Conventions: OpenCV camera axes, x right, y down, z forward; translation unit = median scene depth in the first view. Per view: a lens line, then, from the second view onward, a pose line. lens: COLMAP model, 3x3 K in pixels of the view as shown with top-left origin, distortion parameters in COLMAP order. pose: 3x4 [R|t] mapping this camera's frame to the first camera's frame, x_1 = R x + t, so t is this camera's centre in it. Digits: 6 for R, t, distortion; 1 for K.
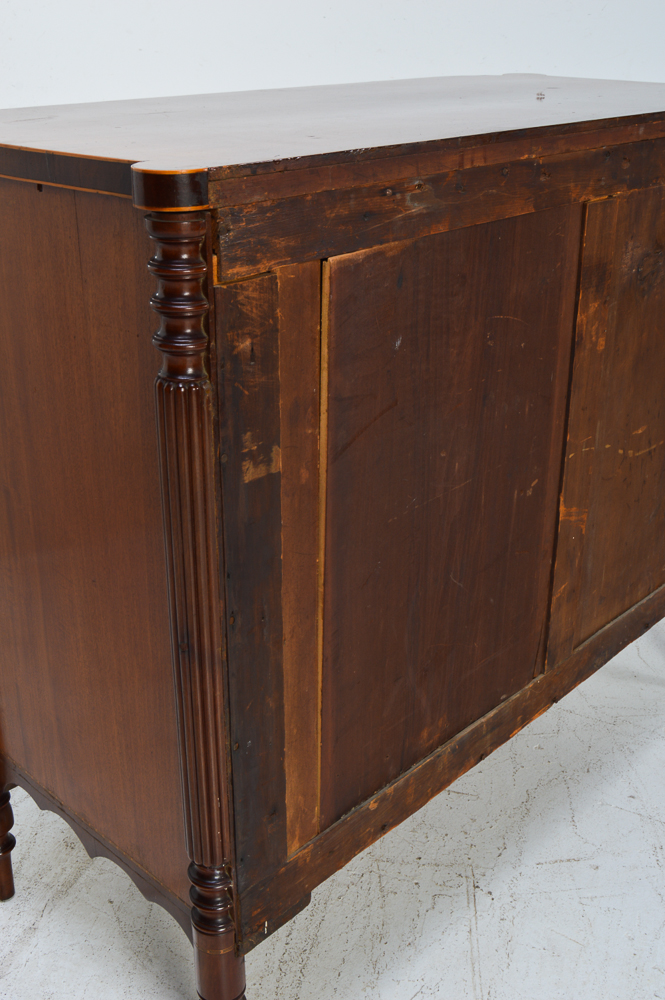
lens RADIAL K [[1092.6, 0, 320.4], [0, 1092.6, 495.0], [0, 0, 1]] dist [-0.062479, 0.000000]
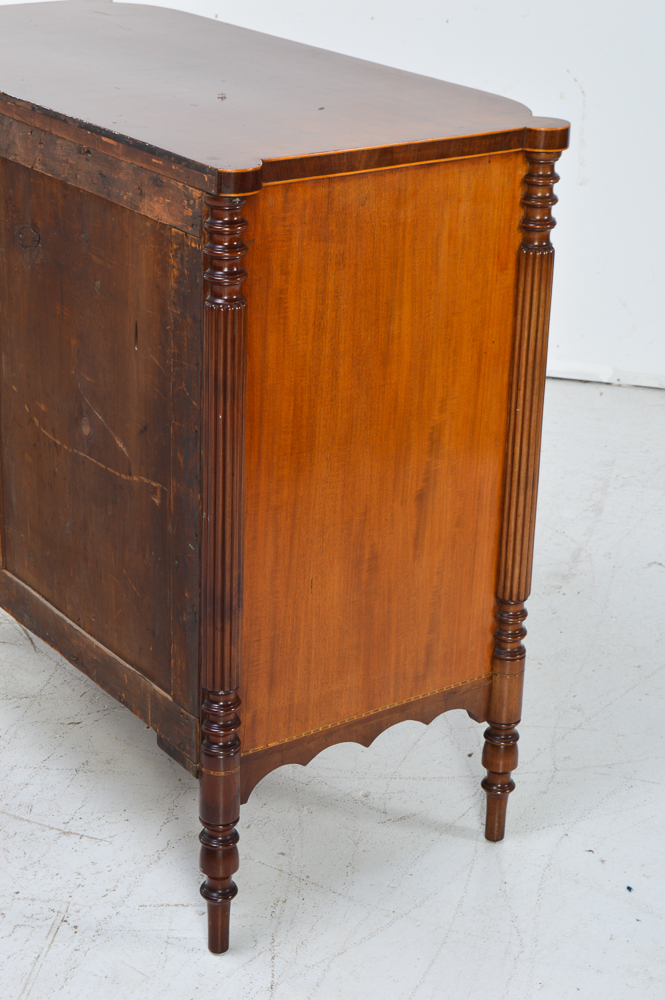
lens RADIAL K [[1982.8, 0, 339.6], [0, 1982.8, 494.5], [0, 0, 1]] dist [-0.074520, 0.000000]
pose [[-0.183661, 0.371161, -0.910224, 2.483487], [-0.426649, 0.804110, 0.413978, -1.112728], [0.885573, 0.464378, 0.010672, 1.618129]]
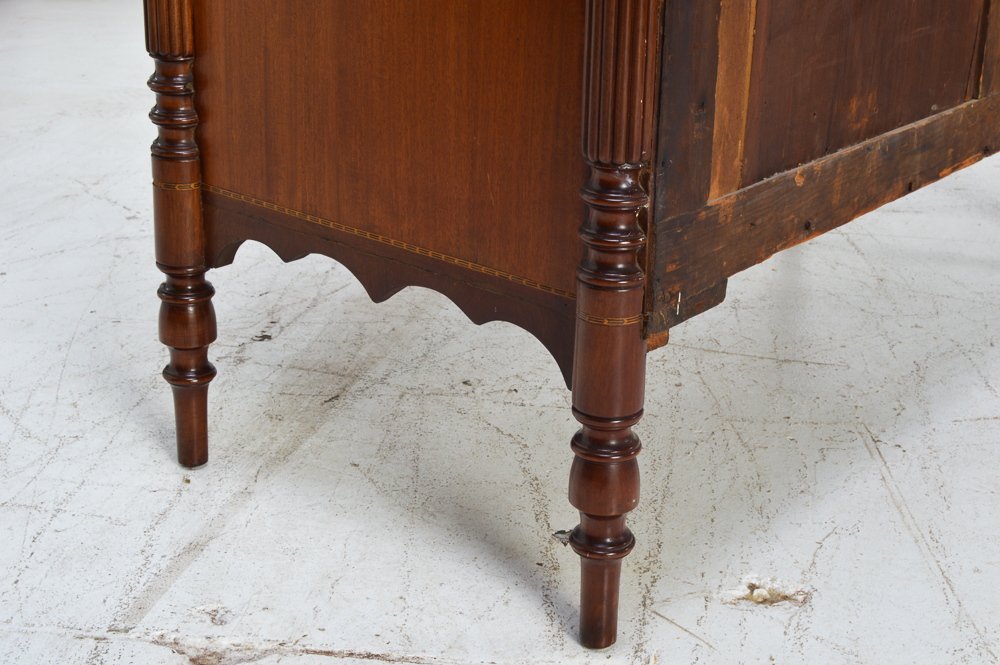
lens RADIAL K [[1591.8, 0, 509.8], [0, 1591.8, 333.2], [0, 0, 1]] dist [-0.036472, 0.000000]
pose [[0.996119, -0.011062, 0.087317, -0.246856], [0.016052, 0.998265, -0.056655, 0.473694], [-0.086538, 0.057837, 0.994568, -0.004198]]
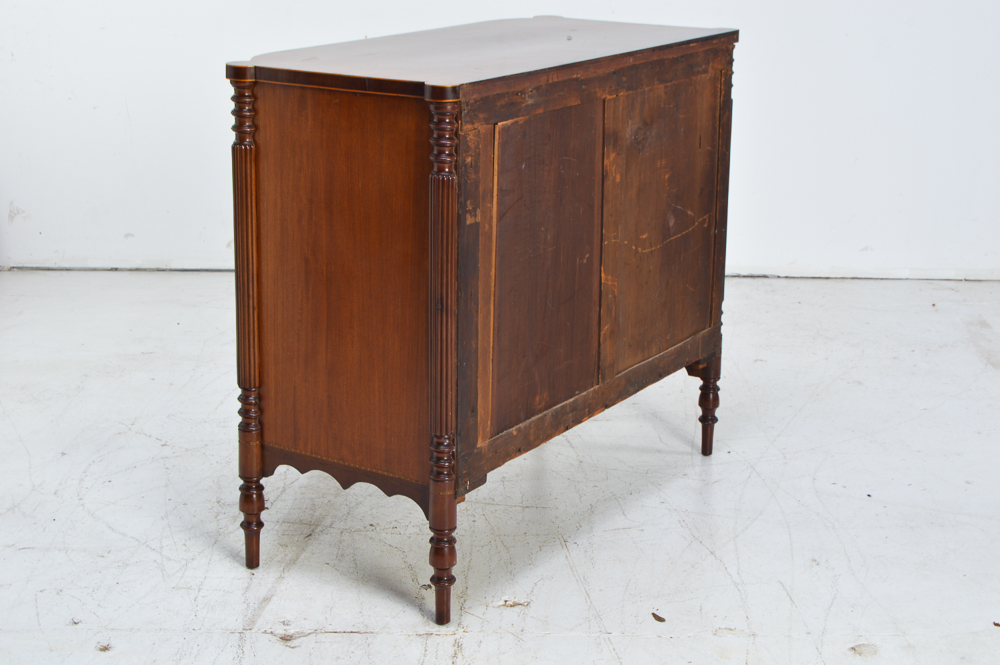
lens RADIAL K [[1788.0, 0, 510.8], [0, 1788.0, 327.7], [0, 0, 1]] dist [-0.035264, 0.000000]
pose [[0.978402, -0.041081, 0.202588, -0.578467], [0.071635, 0.986706, -0.145873, 0.581467], [-0.193902, 0.157235, 0.968338, -1.971760]]
